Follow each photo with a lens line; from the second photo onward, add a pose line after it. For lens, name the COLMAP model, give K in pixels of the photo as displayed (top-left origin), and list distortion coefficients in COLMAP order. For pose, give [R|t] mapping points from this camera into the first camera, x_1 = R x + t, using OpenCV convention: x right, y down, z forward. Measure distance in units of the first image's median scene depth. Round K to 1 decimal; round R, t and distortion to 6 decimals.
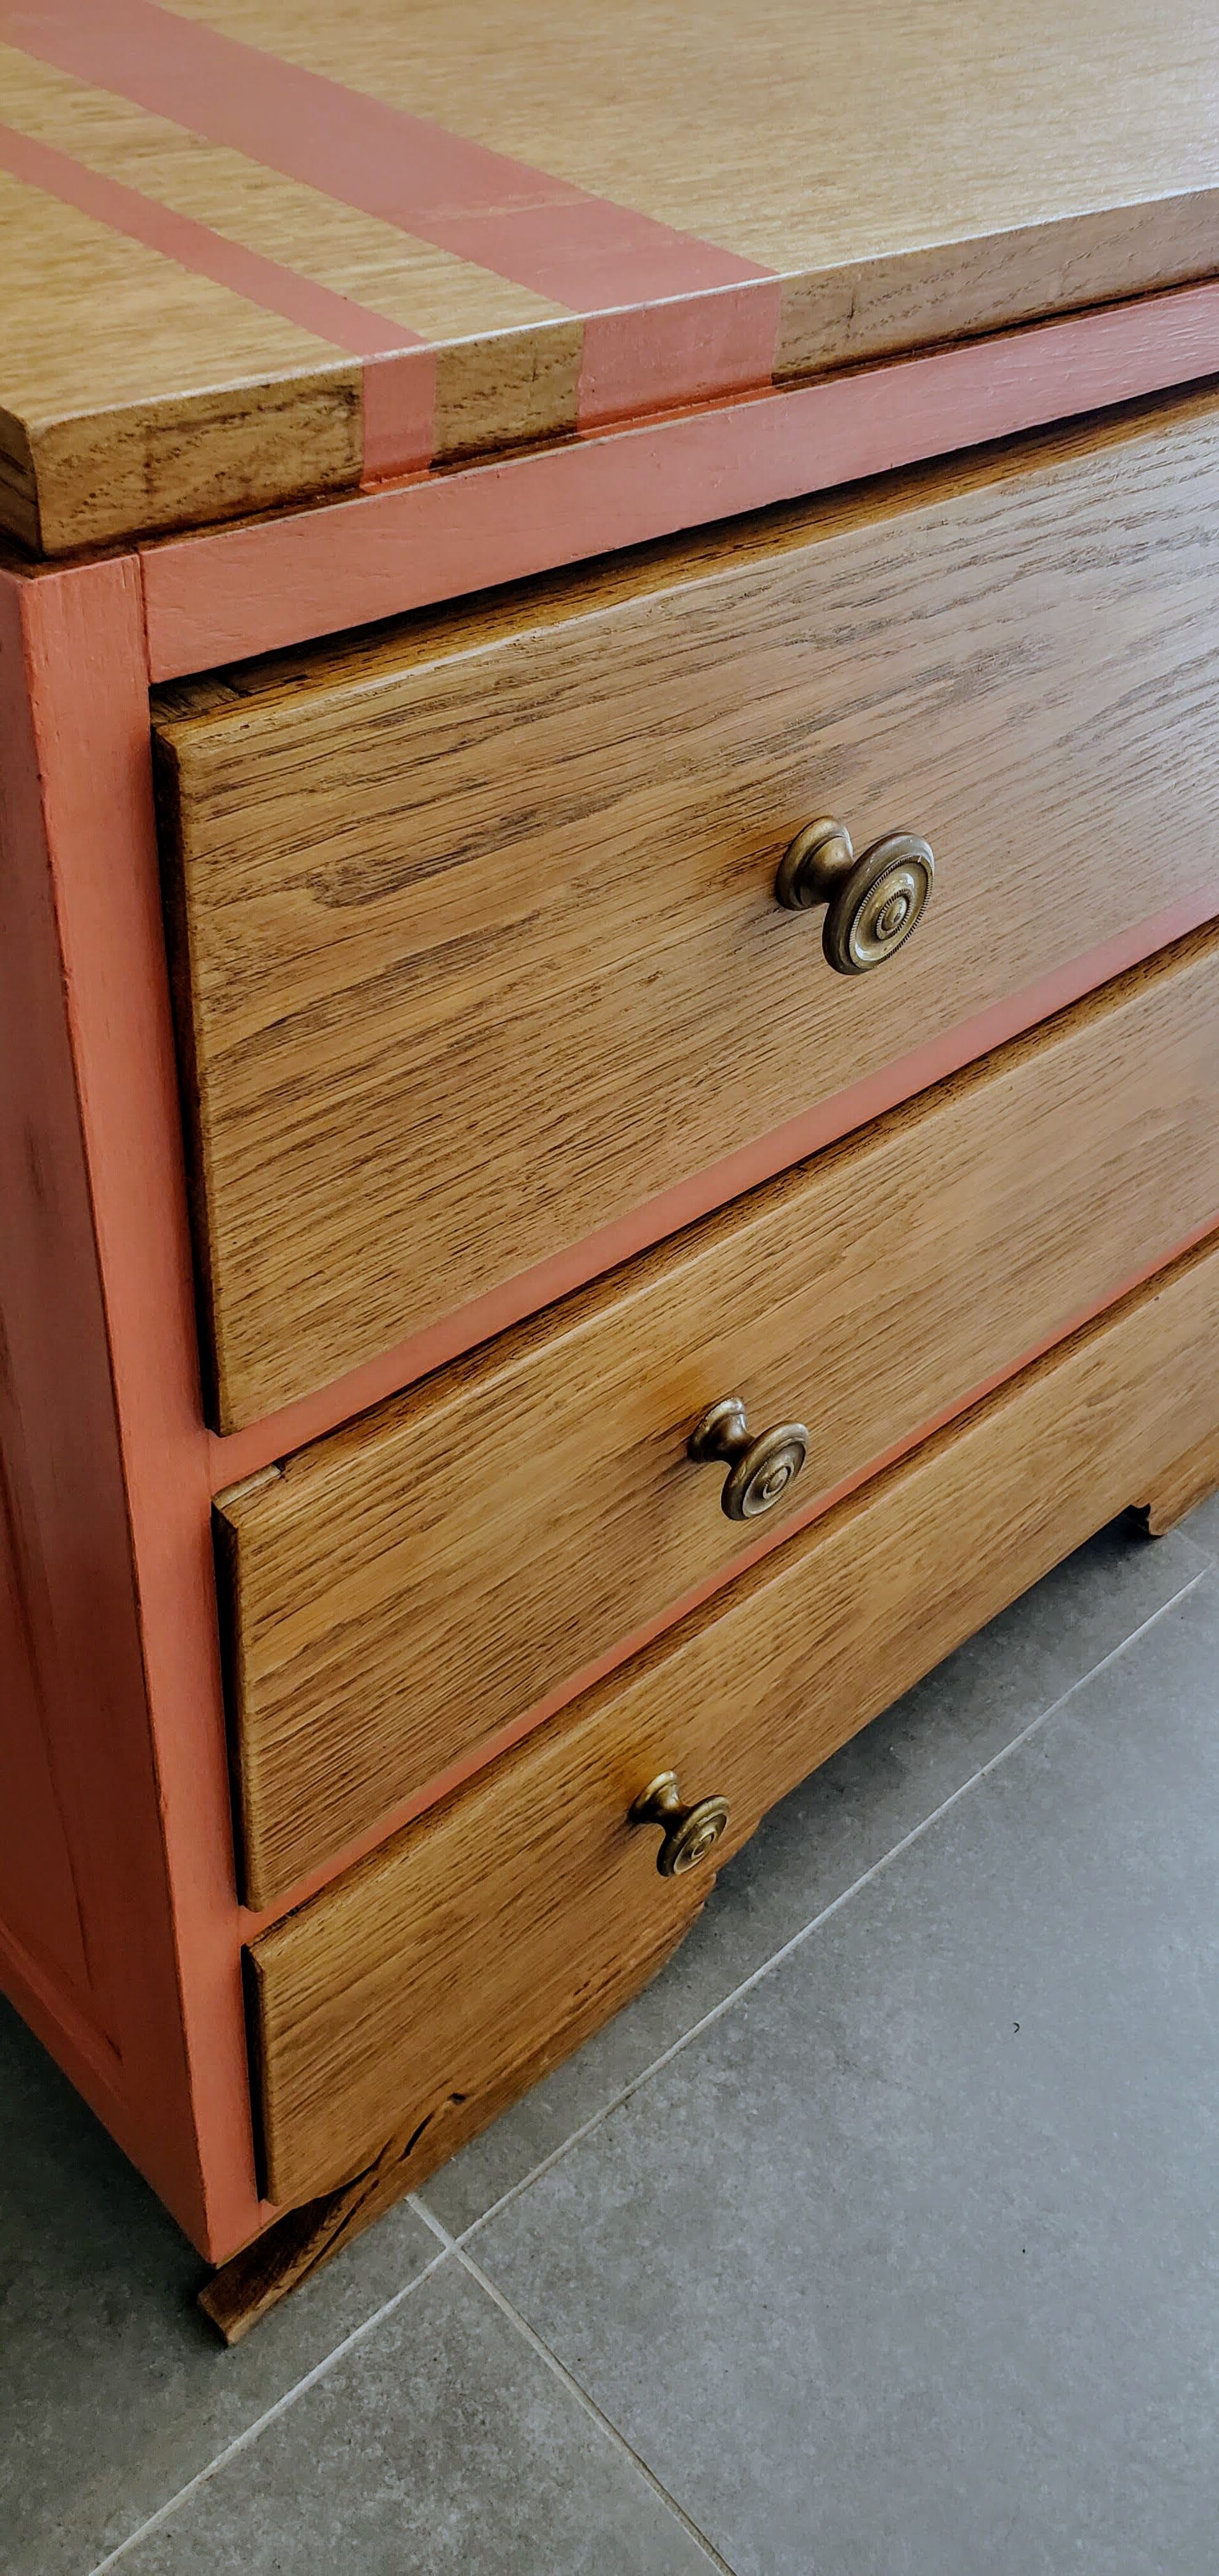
lens RADIAL K [[2016.3, 0, 690.8], [0, 2016.3, 1280.9], [0, 0, 1]] dist [-0.028228, 0.048737]
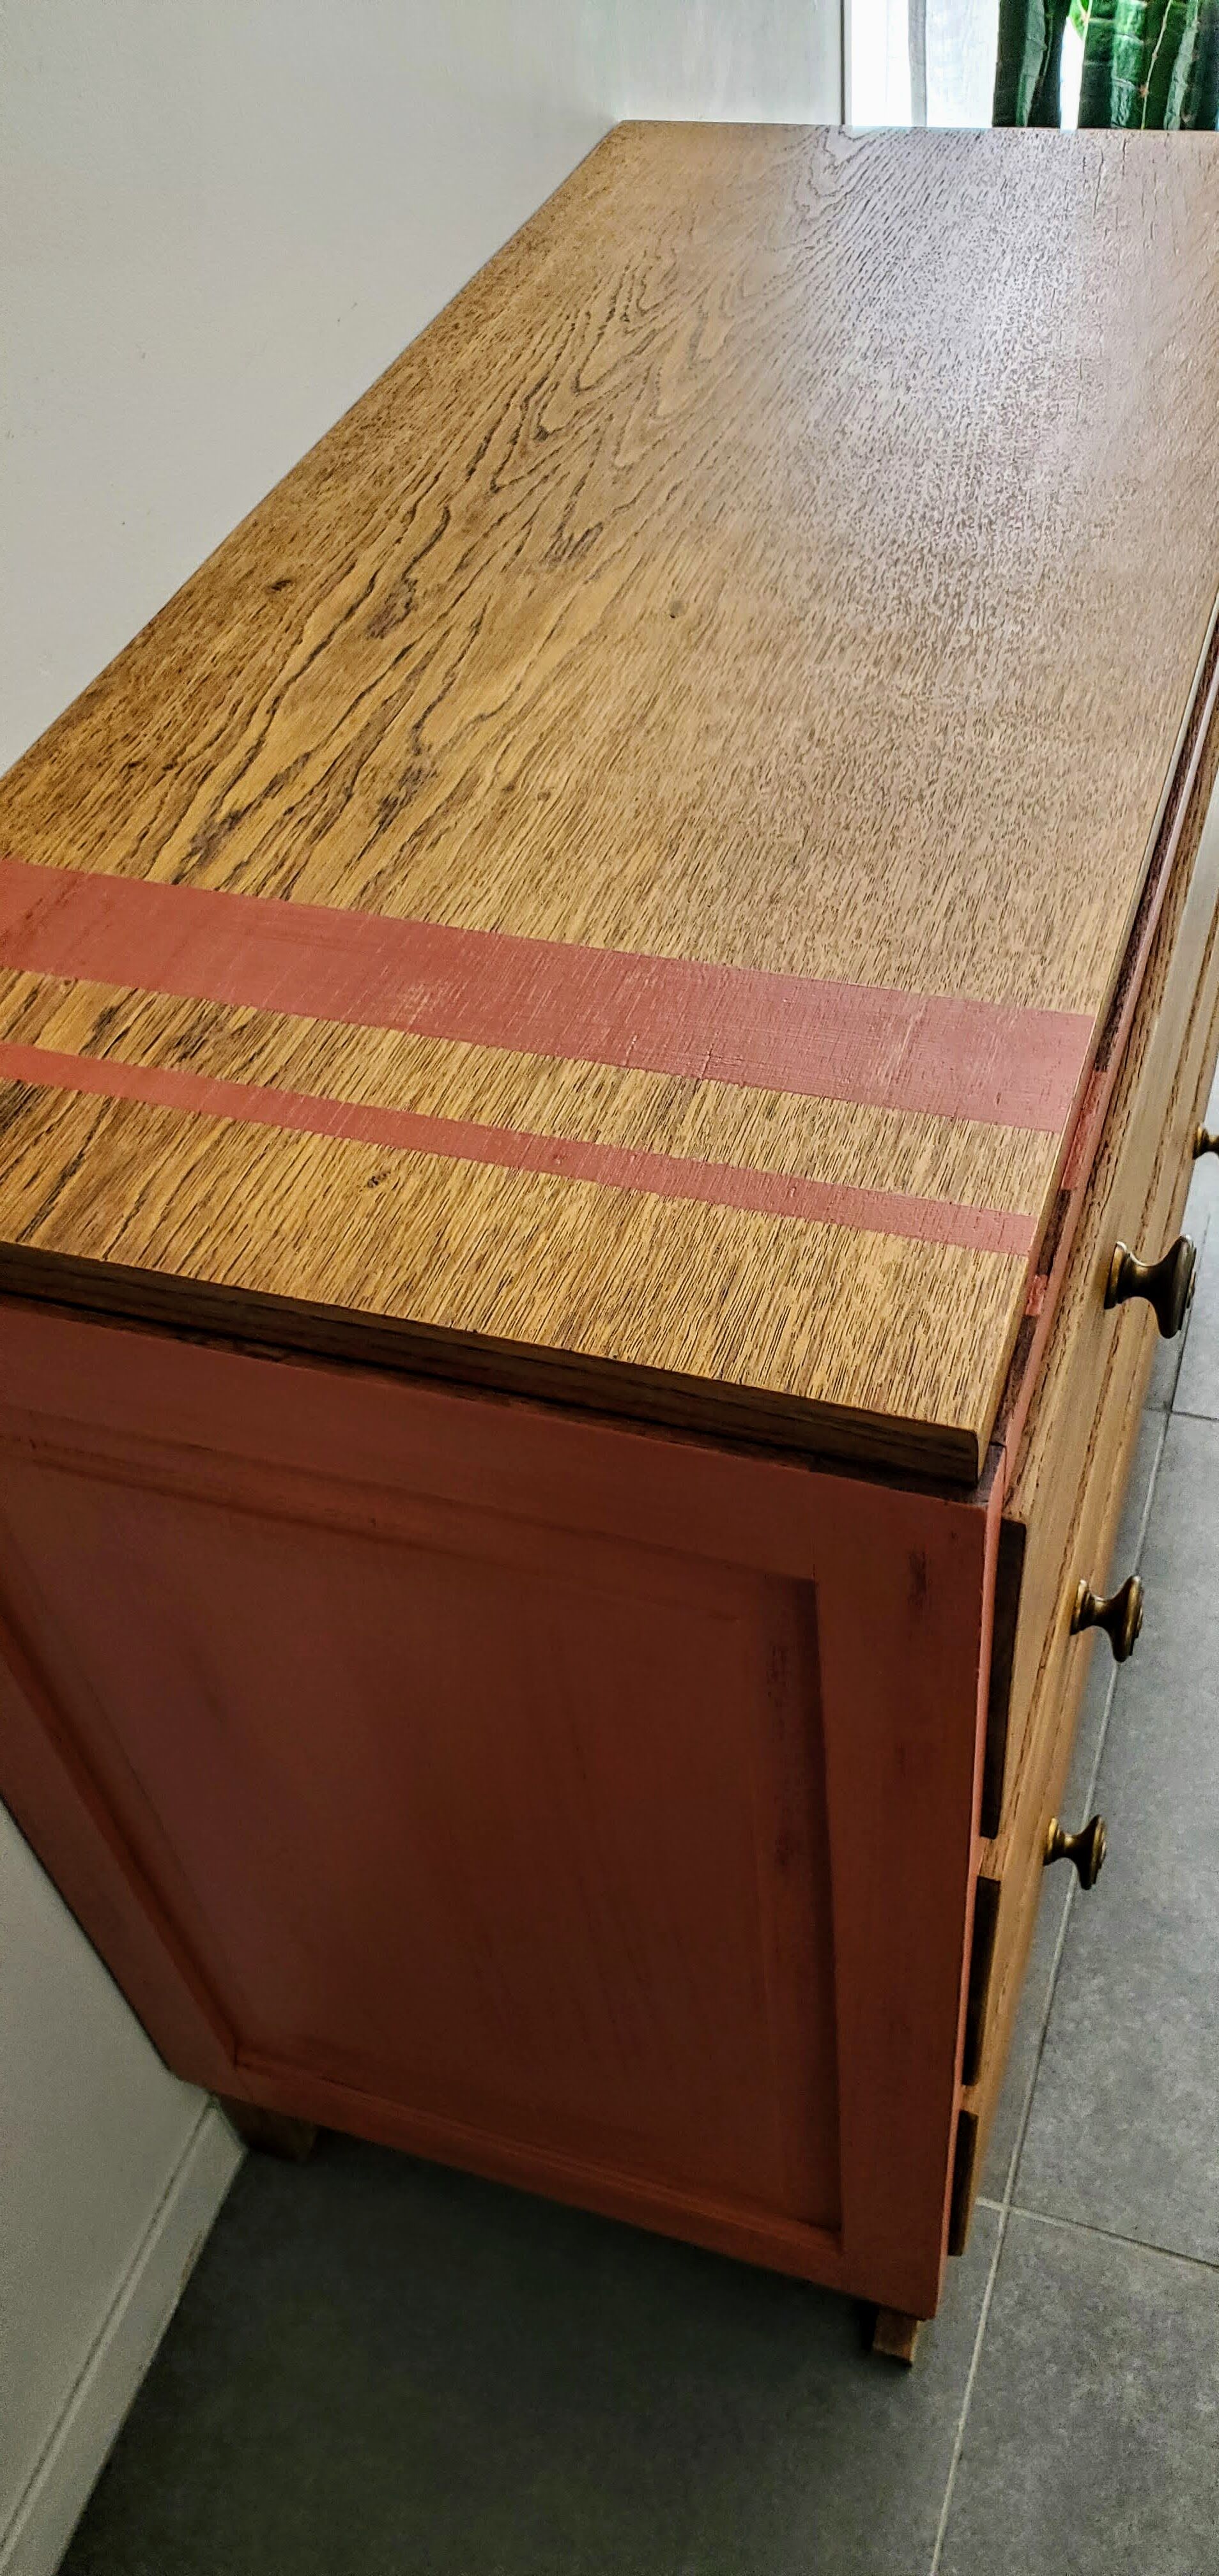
lens RADIAL K [[2016.3, 0, 690.8], [0, 2016.3, 1280.9], [0, 0, 1]] dist [-0.028228, 0.048737]
pose [[0.872827, -0.446852, 0.196207, -0.289611], [0.430427, 0.894336, 0.122049, -0.303254], [-0.230013, -0.022075, 0.972937, -0.199881]]
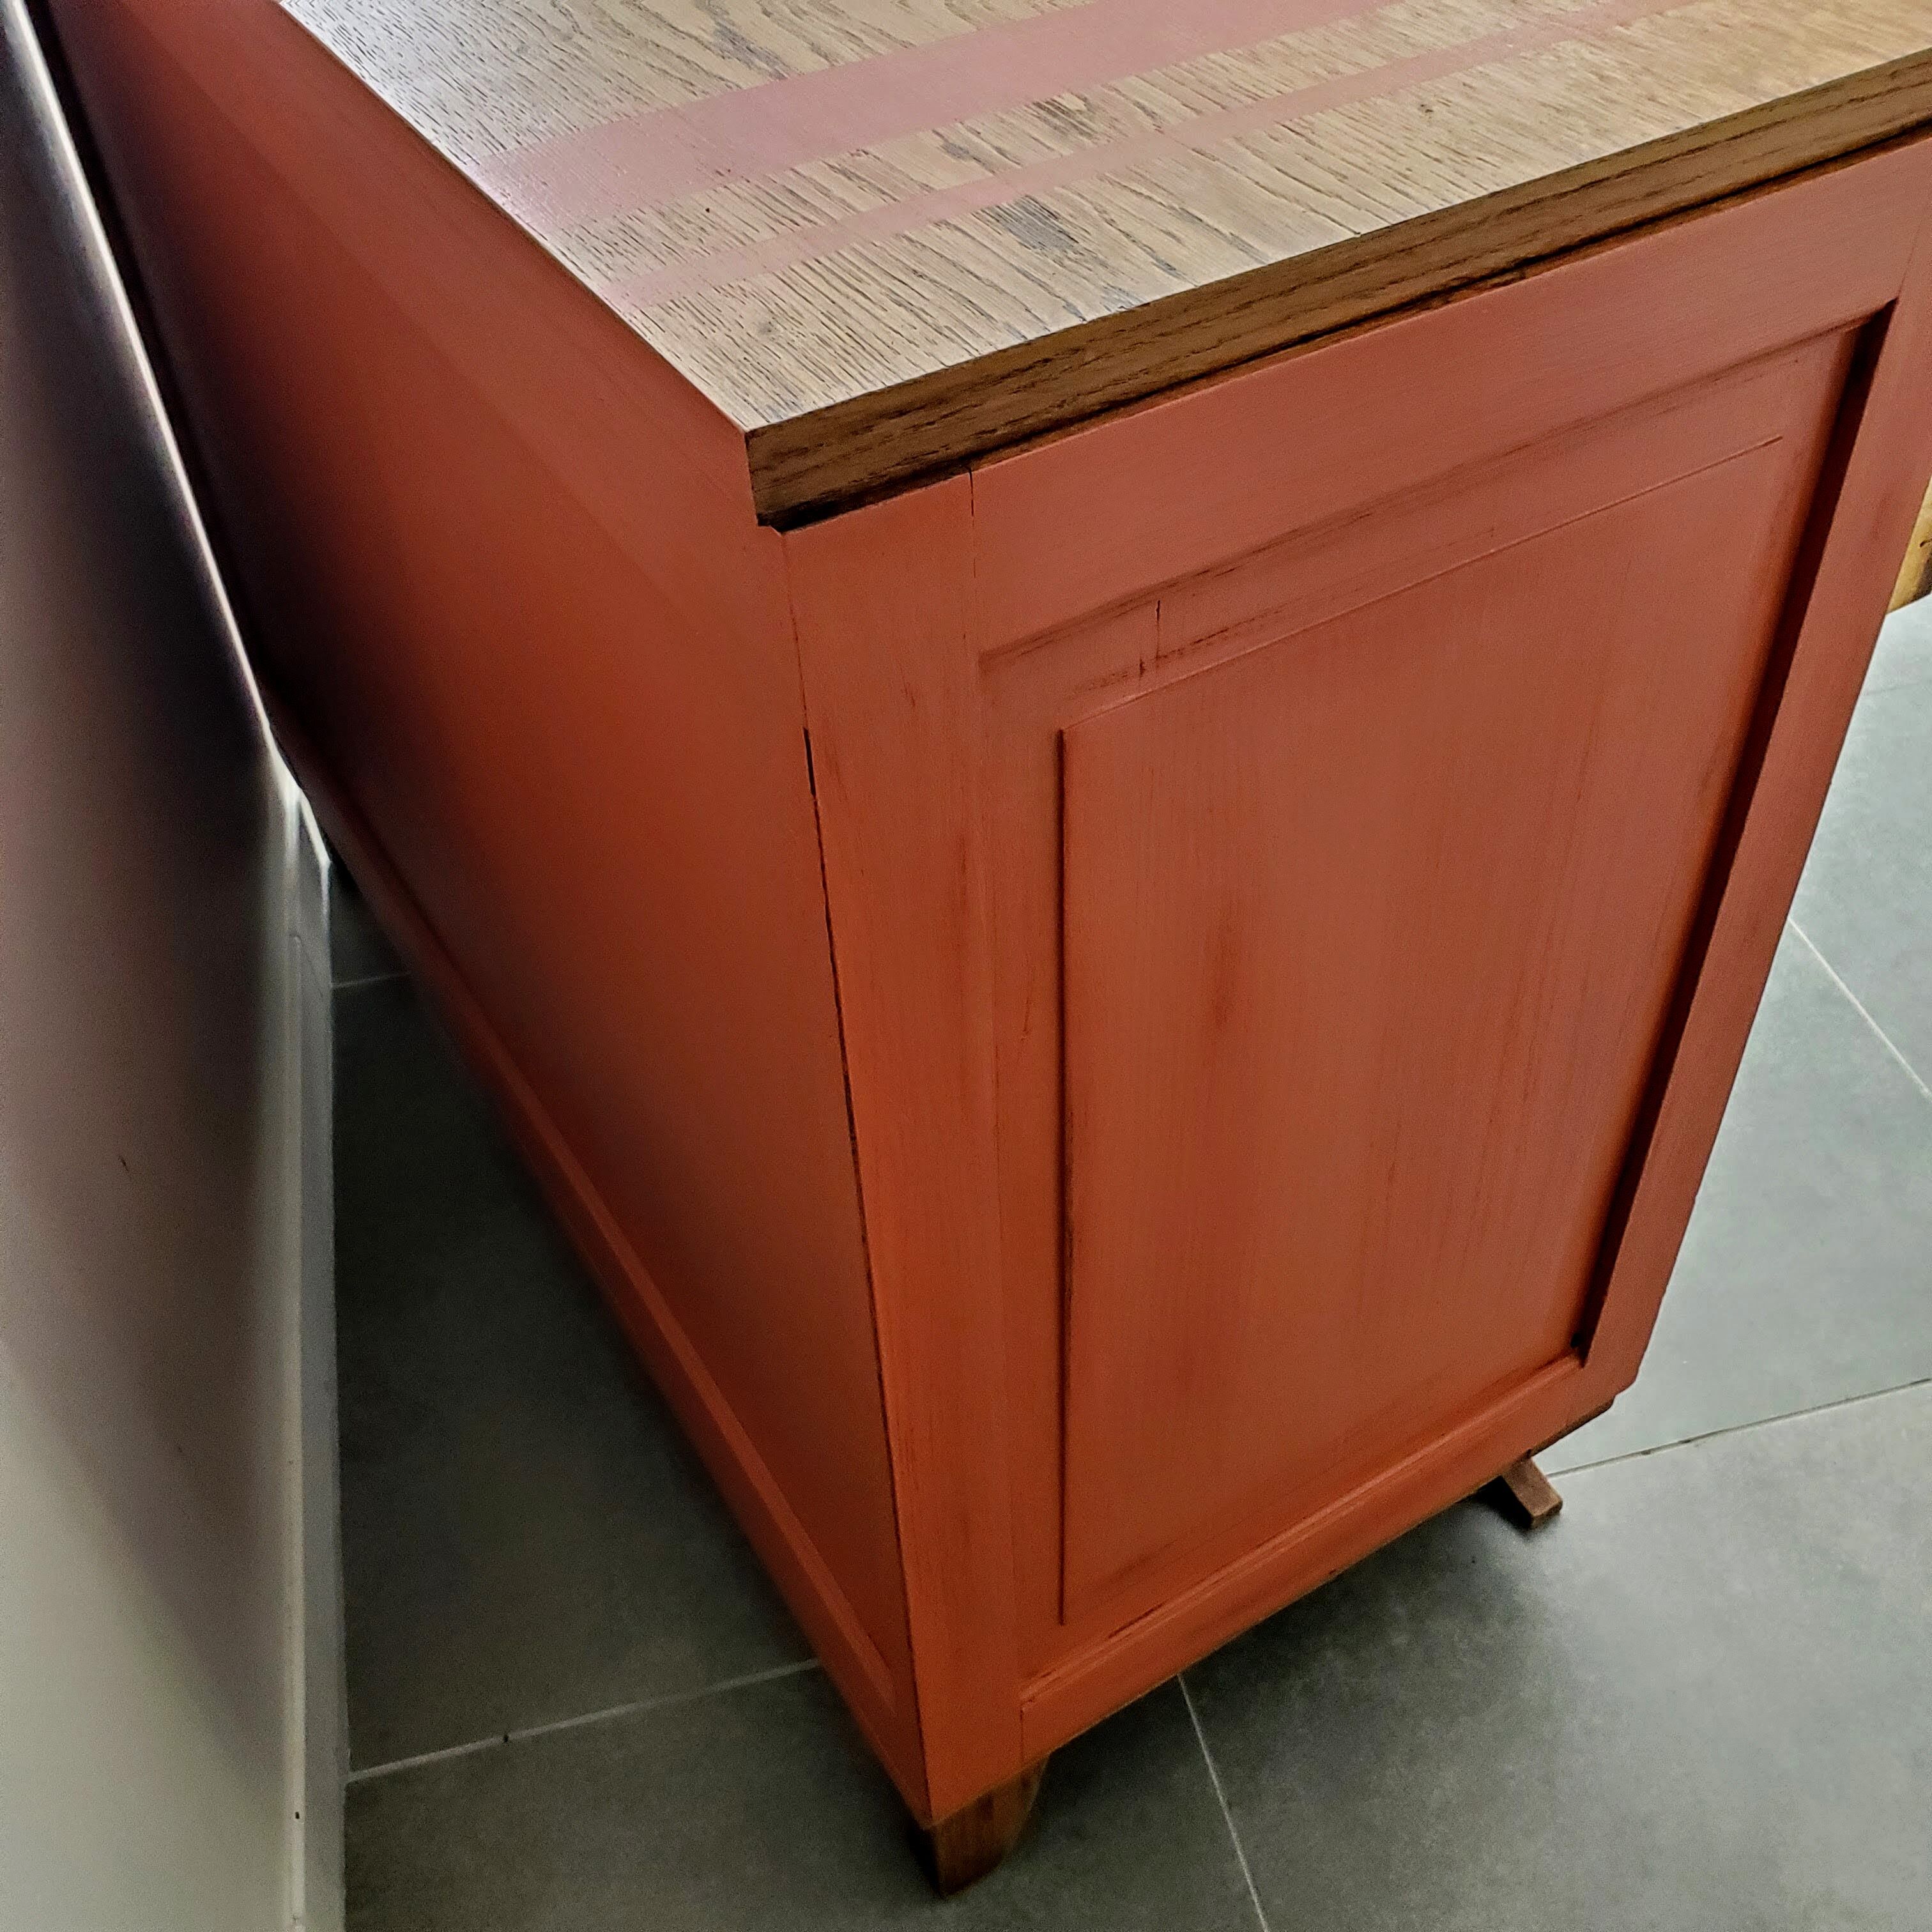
lens RADIAL K [[1992.5, 0, 966.0], [0, 1992.5, 966.0], [0, 0, 1]] dist [-0.003546, 0.001592]
pose [[0.234193, -0.753612, 0.614184, -0.842499], [0.702436, 0.567924, 0.429007, -0.509842], [-0.672115, 0.330954, 0.662368, 0.269149]]
